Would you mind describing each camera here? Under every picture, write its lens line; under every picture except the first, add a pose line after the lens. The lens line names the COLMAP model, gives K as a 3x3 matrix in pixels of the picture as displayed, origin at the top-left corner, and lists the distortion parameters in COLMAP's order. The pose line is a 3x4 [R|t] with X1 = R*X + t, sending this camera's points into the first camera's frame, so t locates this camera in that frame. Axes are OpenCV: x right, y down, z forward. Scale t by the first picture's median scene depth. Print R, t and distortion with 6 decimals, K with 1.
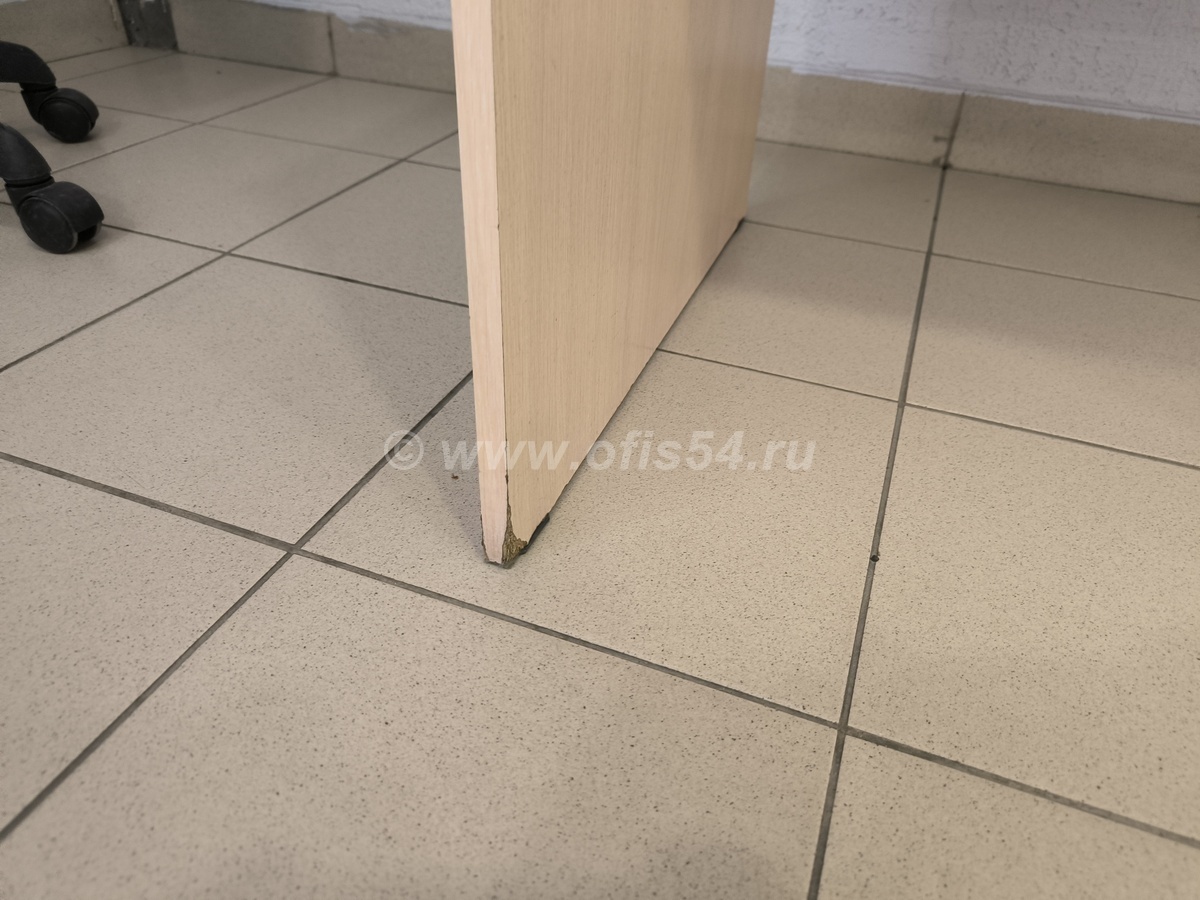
lens RADIAL K [[846.3, 0, 601.6], [0, 846.3, 446.2], [0, 0, 1]] dist [0.007975, -0.007623]
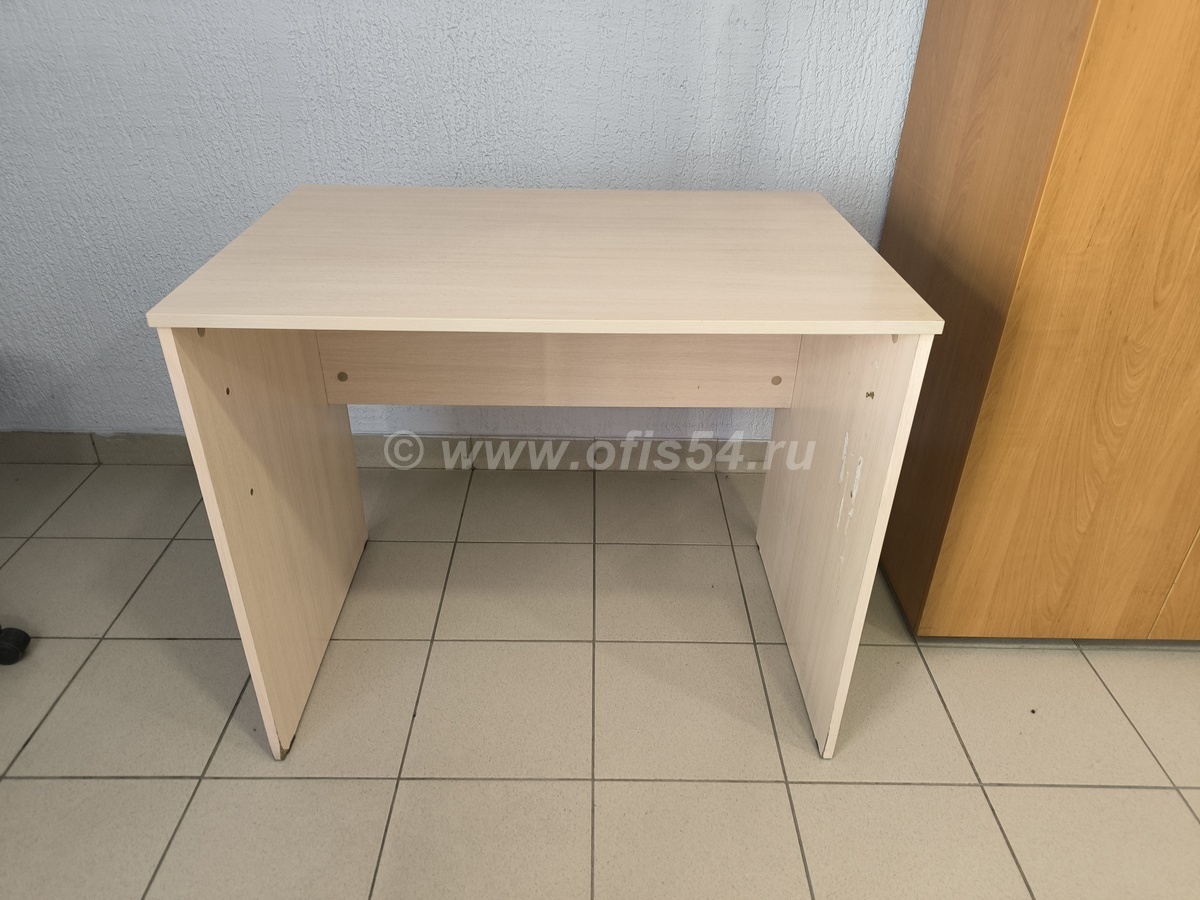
lens RADIAL K [[846.3, 0, 601.0], [0, 846.3, 458.7], [0, 0, 1]] dist [0.007975, -0.007623]
pose [[0.933104, -0.213619, 0.289282, 0.259728], [0.233343, 0.971762, -0.035076, -0.461045], [-0.273620, 0.100231, 0.956601, -1.986770]]
